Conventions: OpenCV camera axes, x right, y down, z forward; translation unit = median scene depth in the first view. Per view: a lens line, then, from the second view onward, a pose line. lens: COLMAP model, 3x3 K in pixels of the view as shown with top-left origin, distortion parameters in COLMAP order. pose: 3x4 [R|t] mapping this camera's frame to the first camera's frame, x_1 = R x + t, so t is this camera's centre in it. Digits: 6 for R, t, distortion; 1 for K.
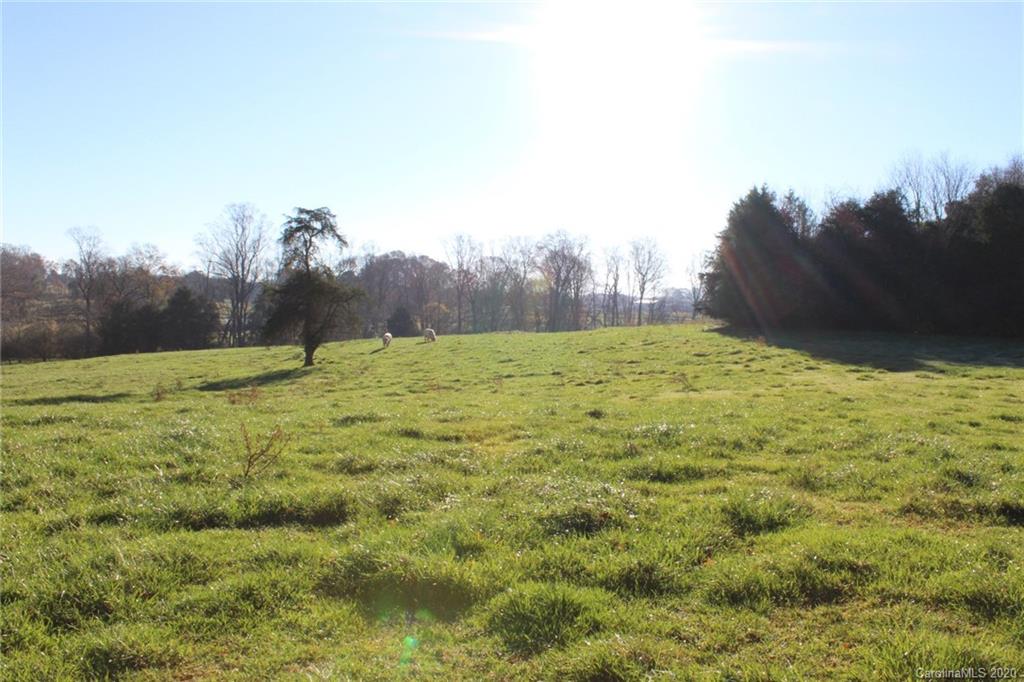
lens RADIAL K [[863.3, 0, 519.7], [0, 863.3, 341.4], [0, 0, 1]] dist [-0.162824, 0.147873]
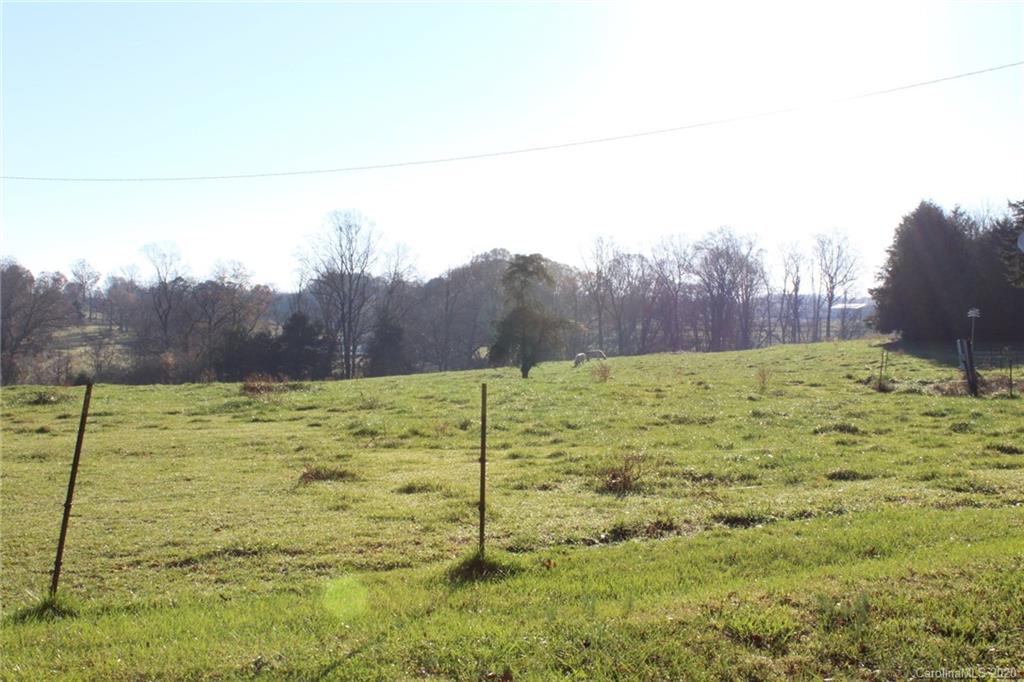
lens RADIAL K [[1332.4, 0, 520.0], [0, 1332.4, 345.1], [0, 0, 1]] dist [-0.074970, 0.148481]
pose [[0.994245, -0.026595, -0.103776, -0.019283], [0.024521, 0.999474, -0.021211, 0.005063], [0.104285, 0.018545, 0.994375, -0.308769]]
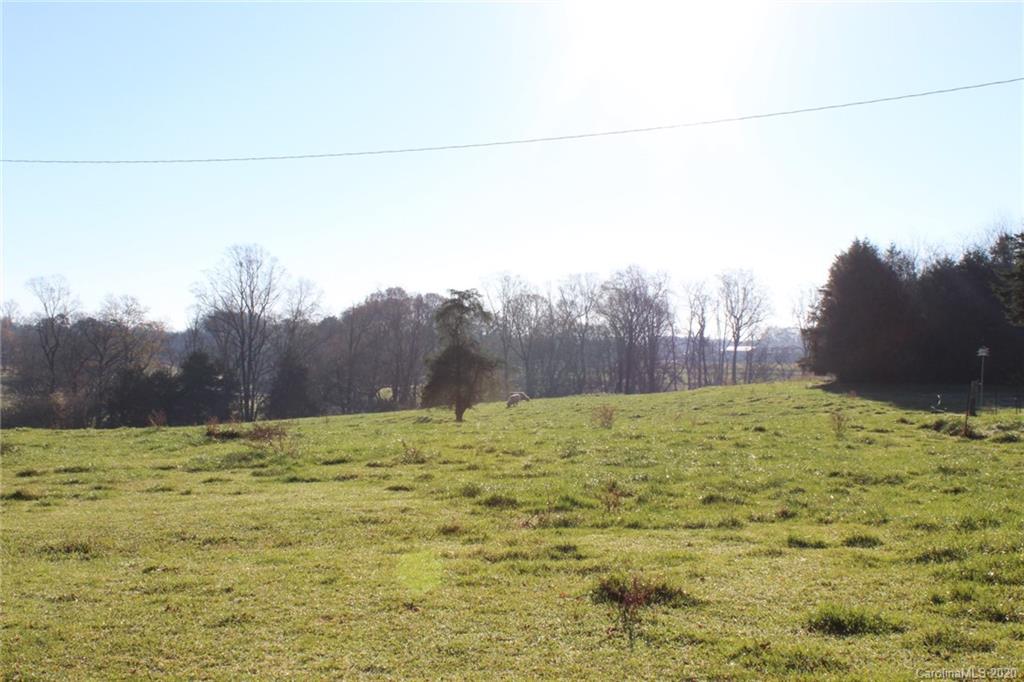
lens RADIAL K [[1332.4, 0, 520.0], [0, 1332.4, 345.1], [0, 0, 1]] dist [-0.074970, 0.148481]
pose [[0.999619, -0.023076, -0.015133, -0.047127], [0.022290, 0.998488, -0.050243, 0.004064], [0.016270, 0.049886, 0.998622, -0.272767]]
